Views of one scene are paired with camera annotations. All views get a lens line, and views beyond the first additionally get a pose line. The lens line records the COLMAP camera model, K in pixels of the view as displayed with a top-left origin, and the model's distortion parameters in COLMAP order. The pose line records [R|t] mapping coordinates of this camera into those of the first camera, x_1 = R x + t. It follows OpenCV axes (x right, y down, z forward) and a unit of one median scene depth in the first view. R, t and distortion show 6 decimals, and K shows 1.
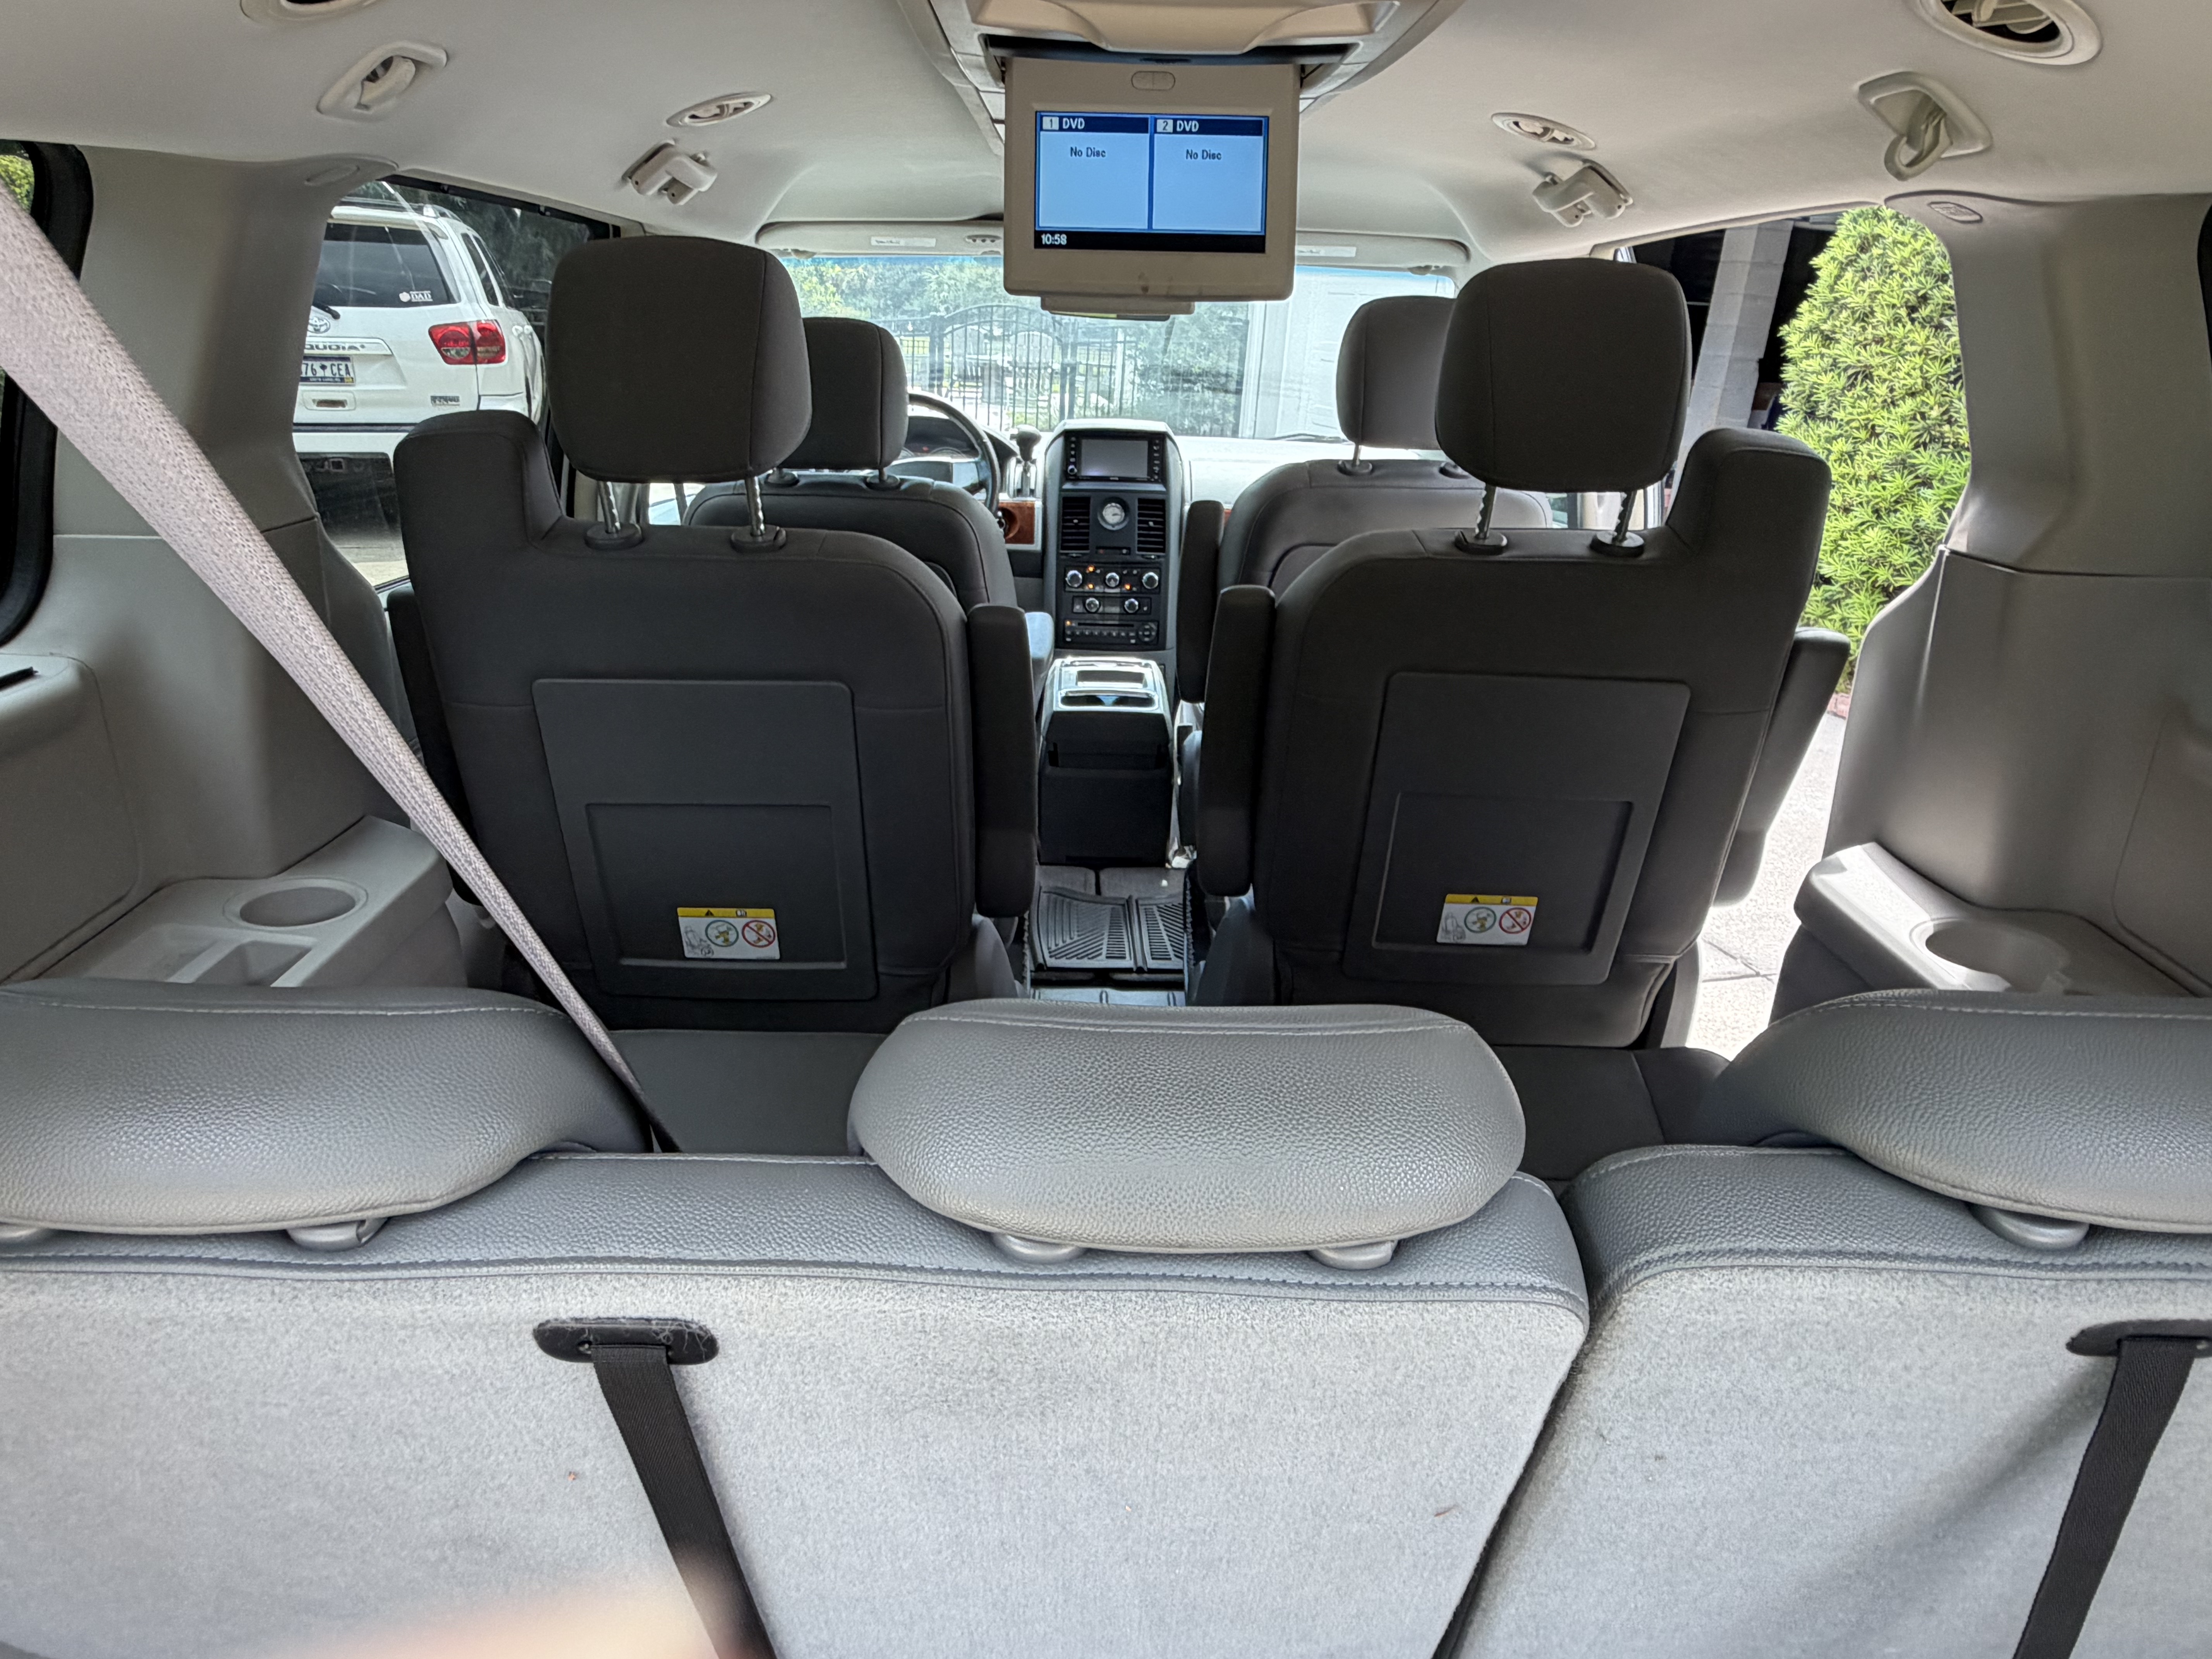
lens RADIAL K [[1327.5, 0, 1108.6], [0, 1327.5, 822.7], [0, 0, 1]] dist [-0.020729, 0.004897]
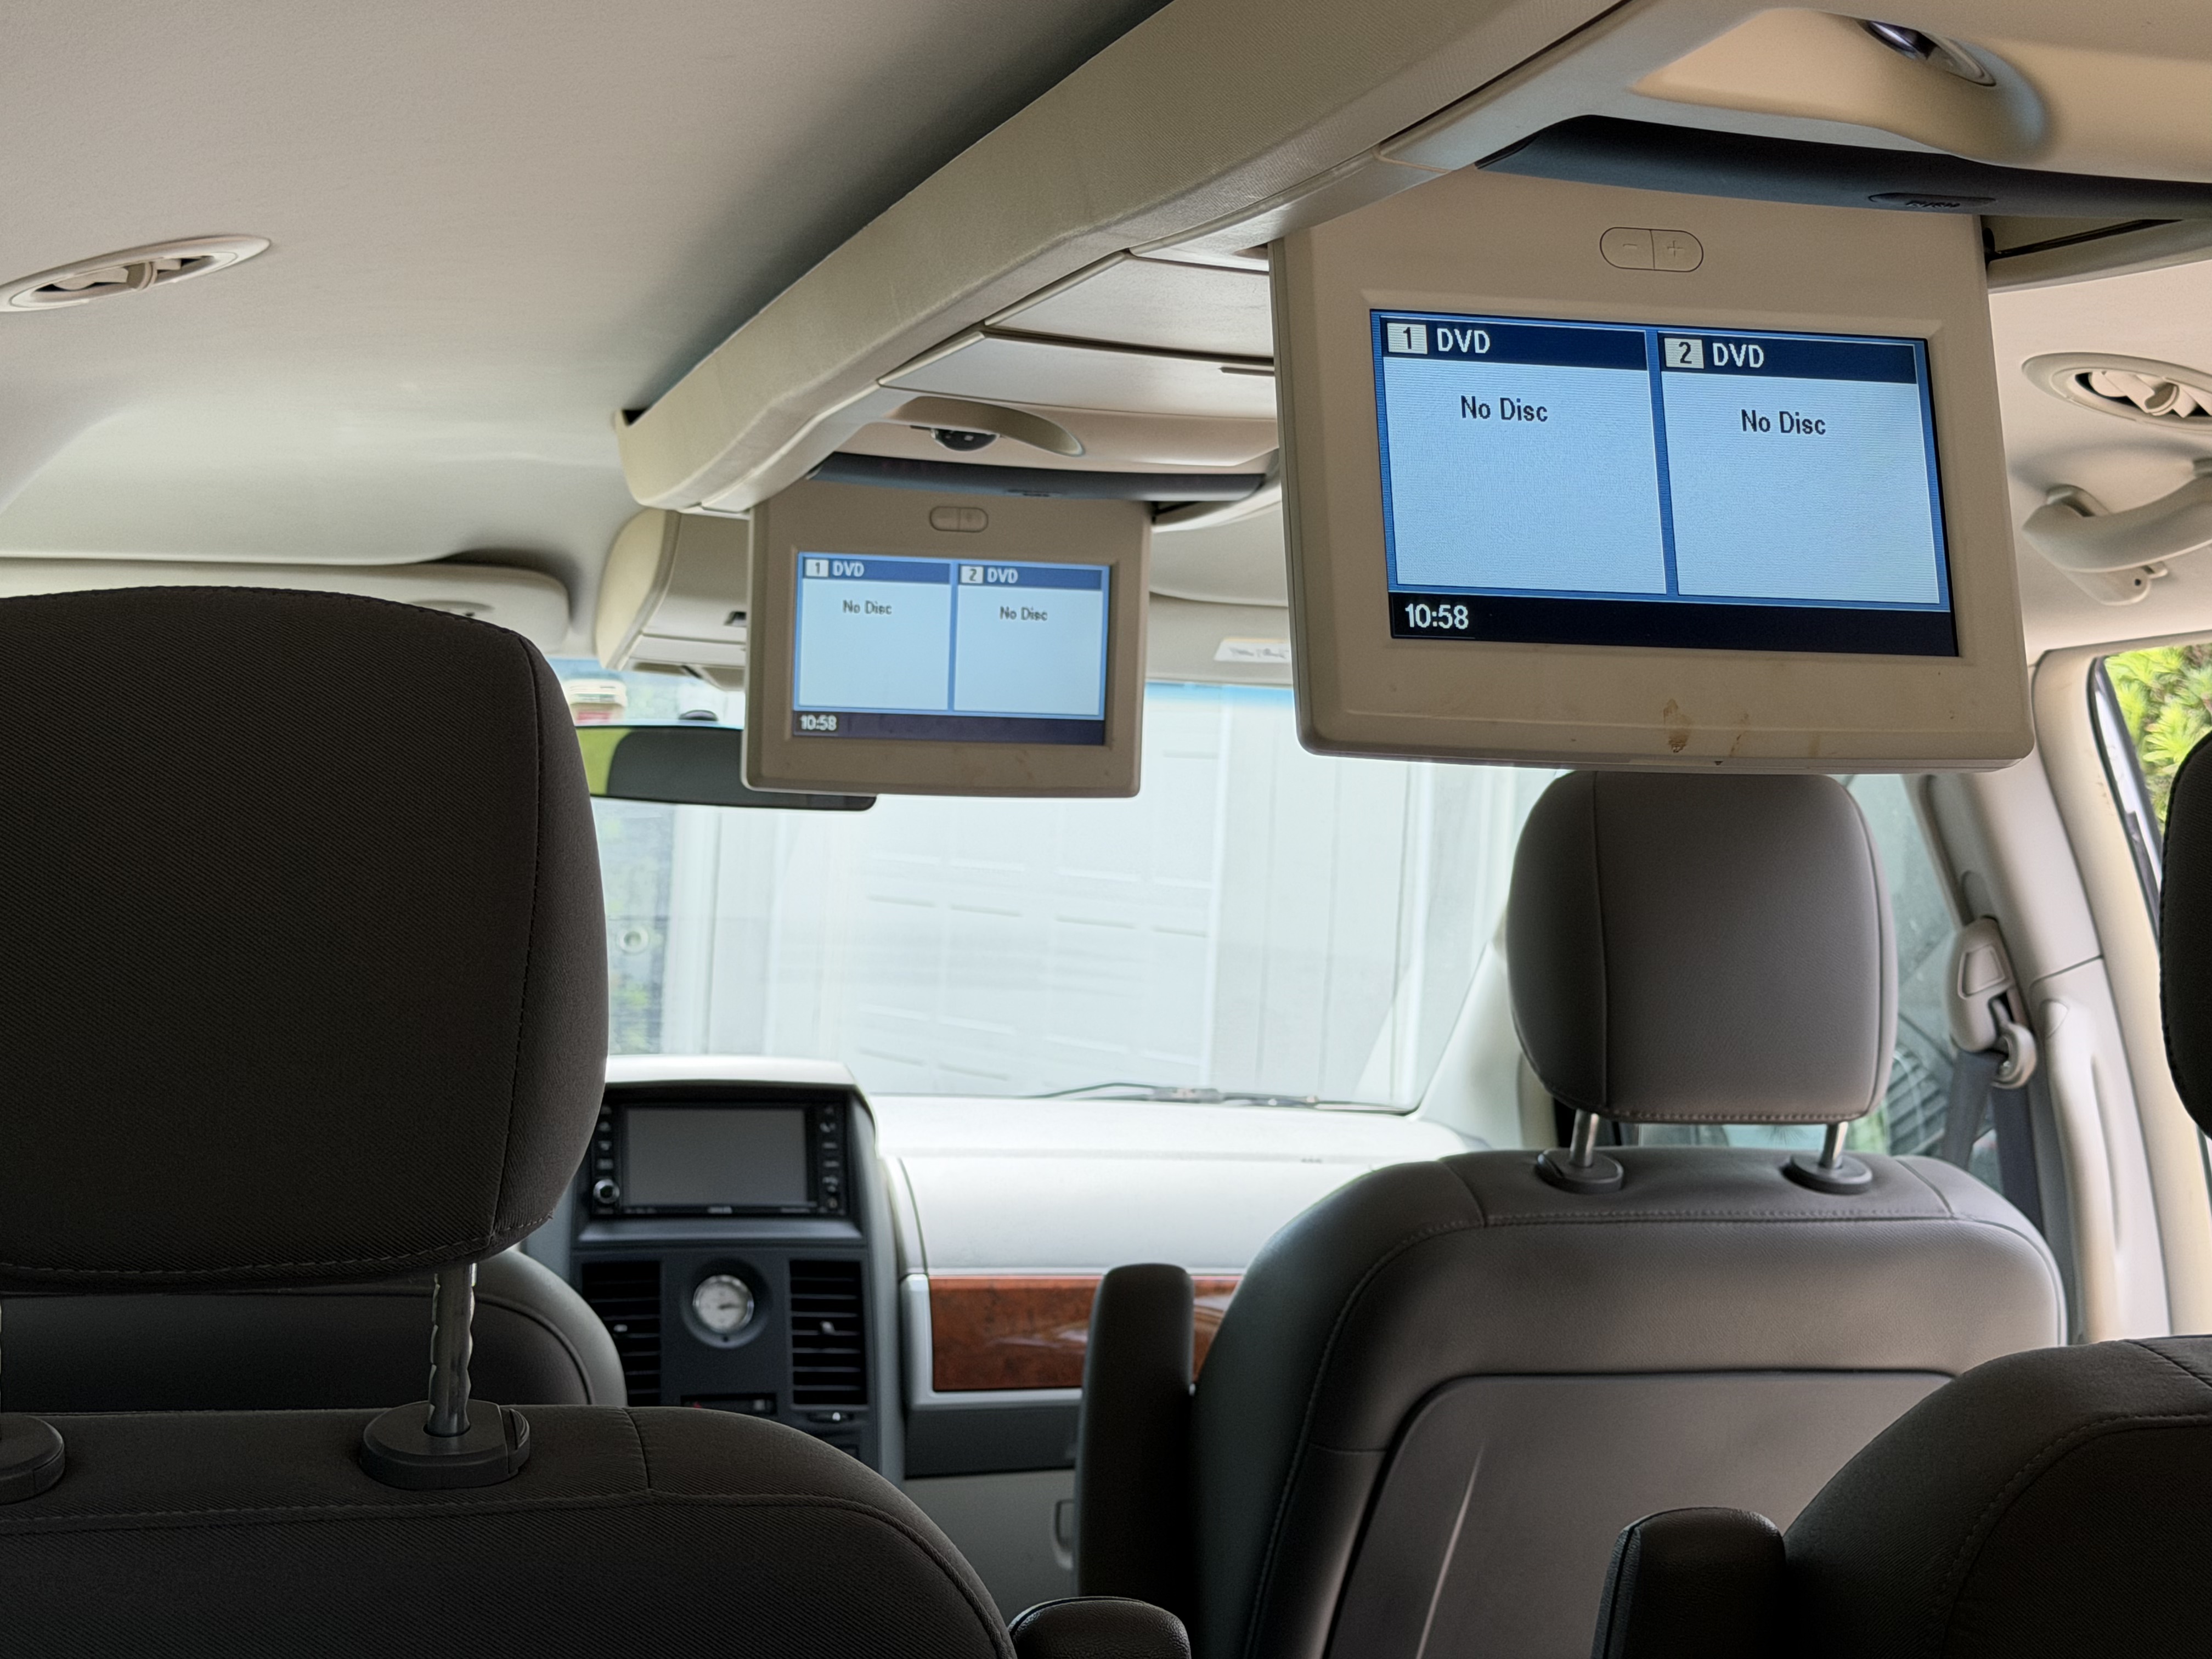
lens RADIAL K [[3429.4, 0, 1108.8], [0, 3429.4, 825.6], [0, 0, 1]] dist [0.175805, 0.000000]
pose [[0.968545, 0.001129, 0.248834, -0.152343], [0.086361, 0.936308, -0.340397, -0.024183], [-0.233370, 0.351179, 0.906759, 0.062441]]
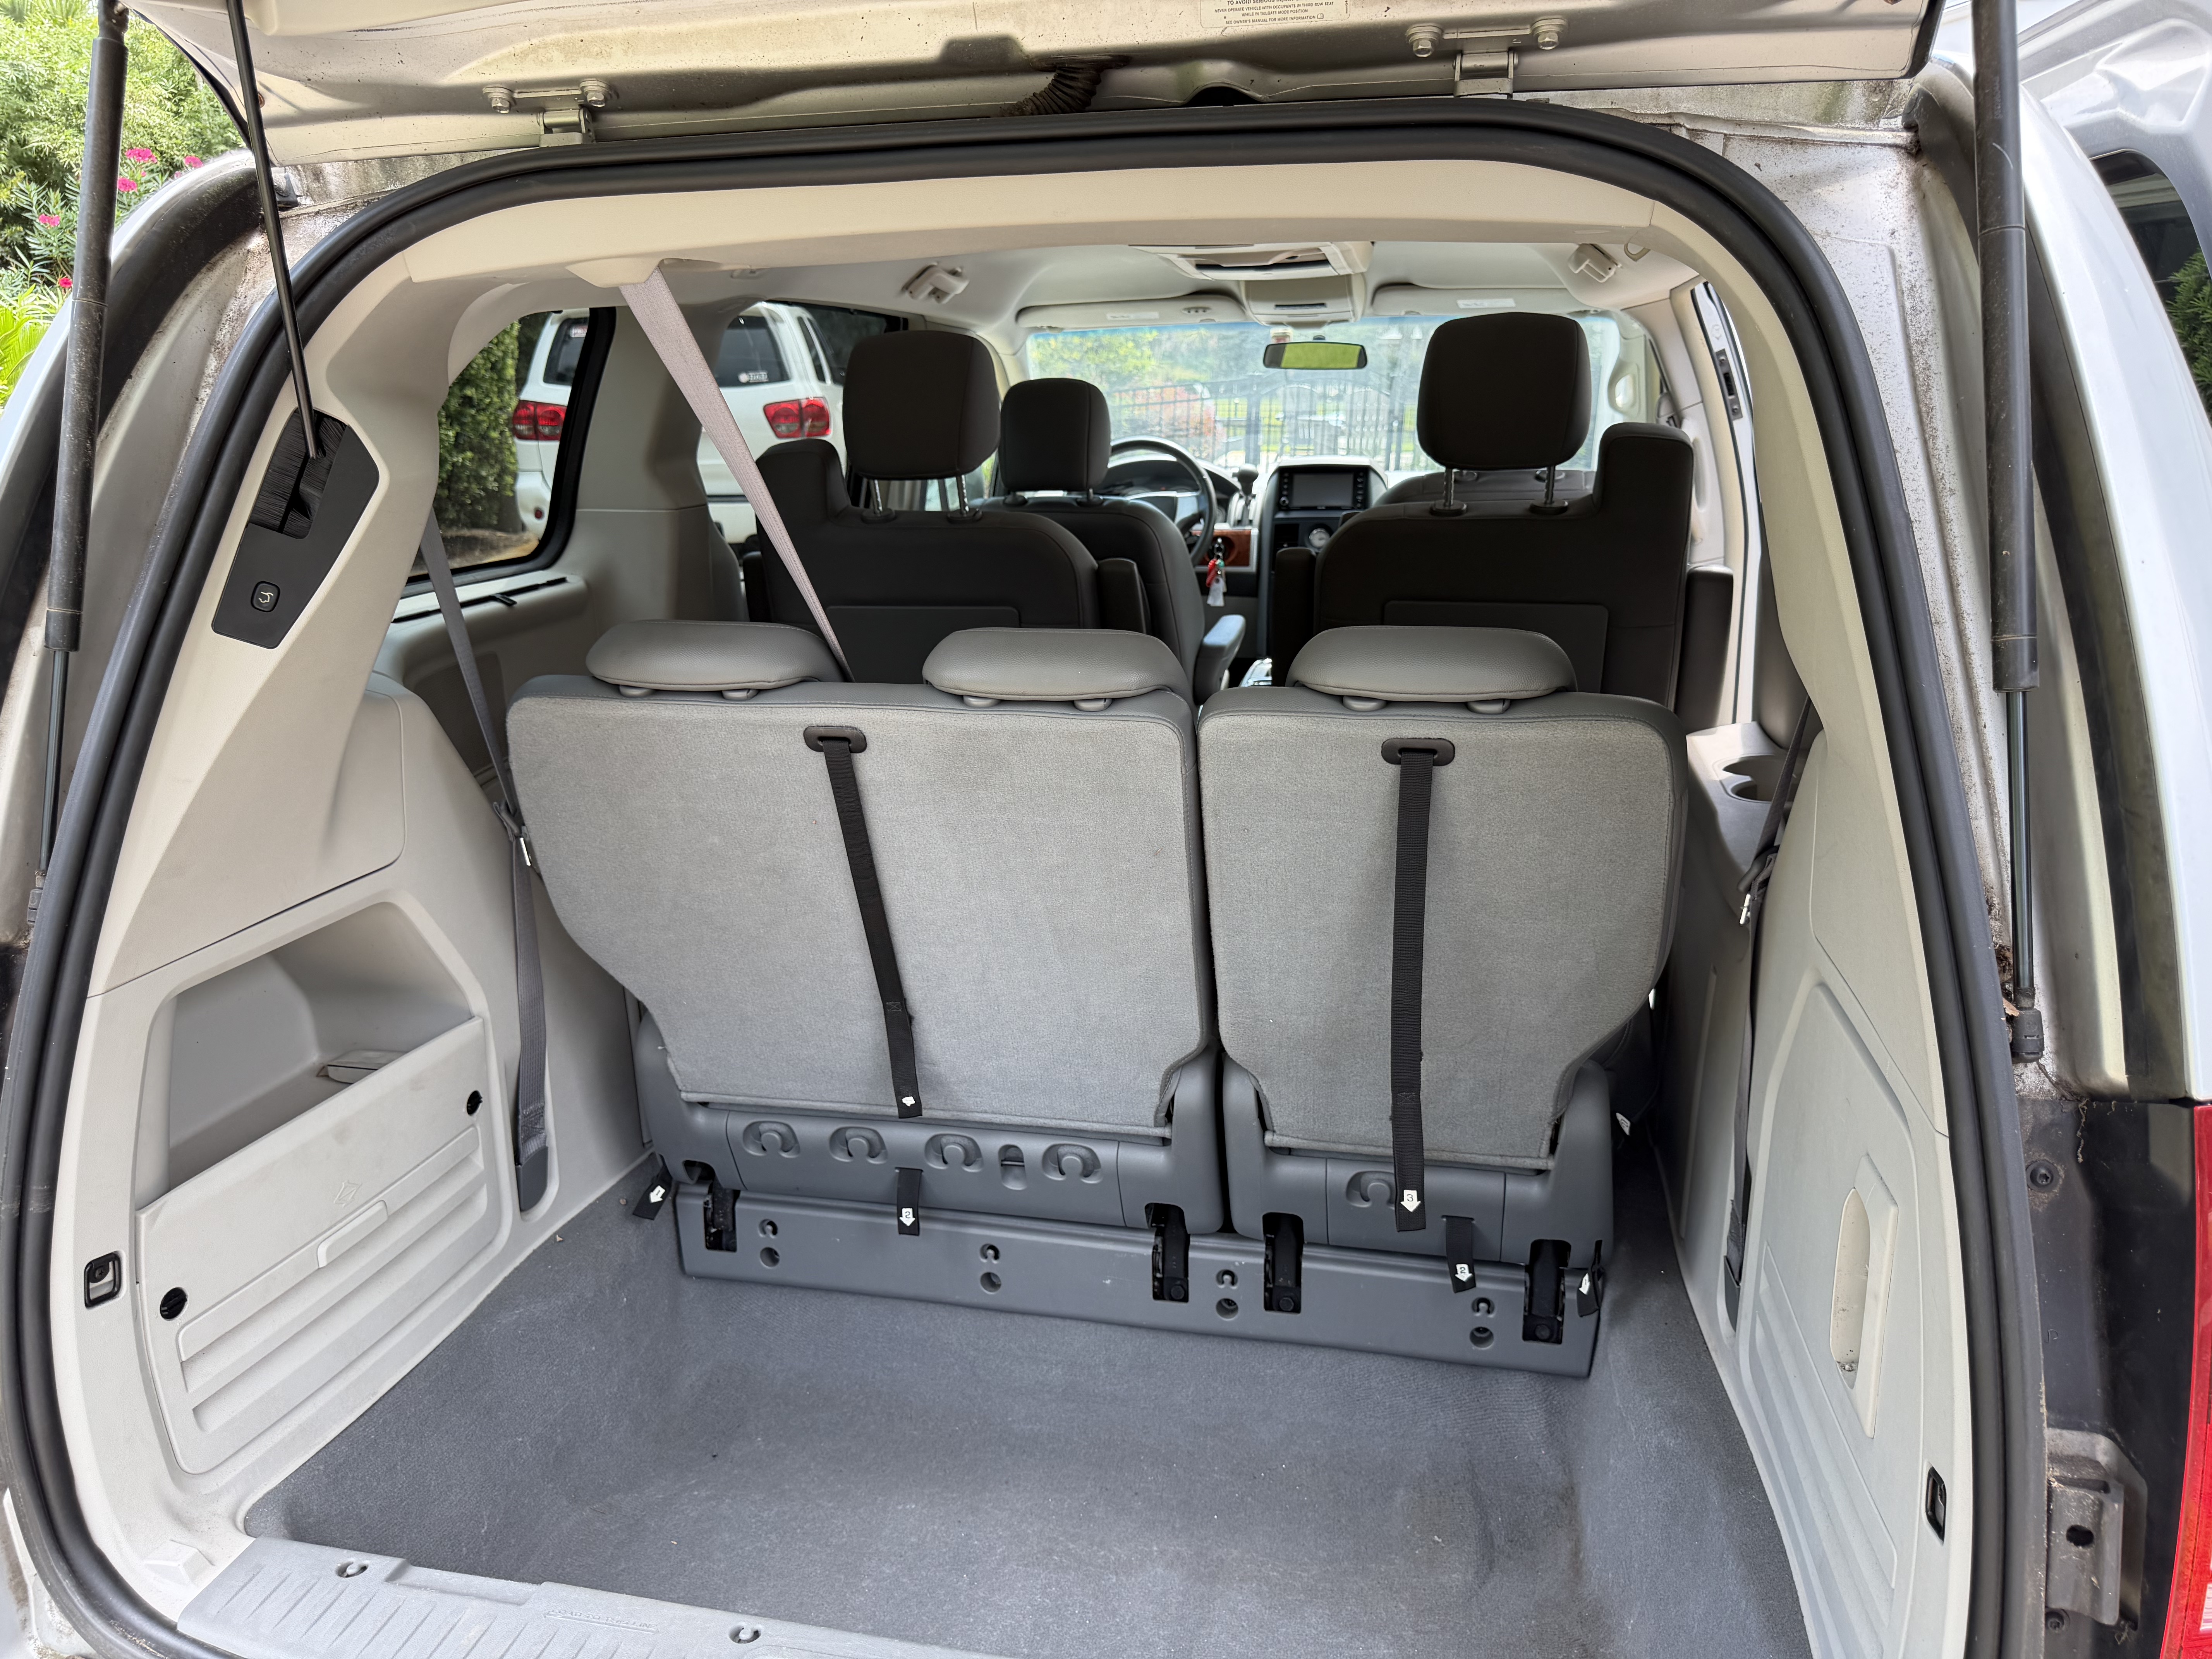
lens RADIAL K [[1541.4, 0, 1102.8], [0, 1541.4, 844.3], [0, 0, 1]] dist [-0.006828, -0.004348]
pose [[0.971133, 0.029760, -0.236675, 0.165873], [-0.046590, 0.996742, -0.065835, 0.141310], [0.233945, 0.074961, 0.969356, -0.345685]]
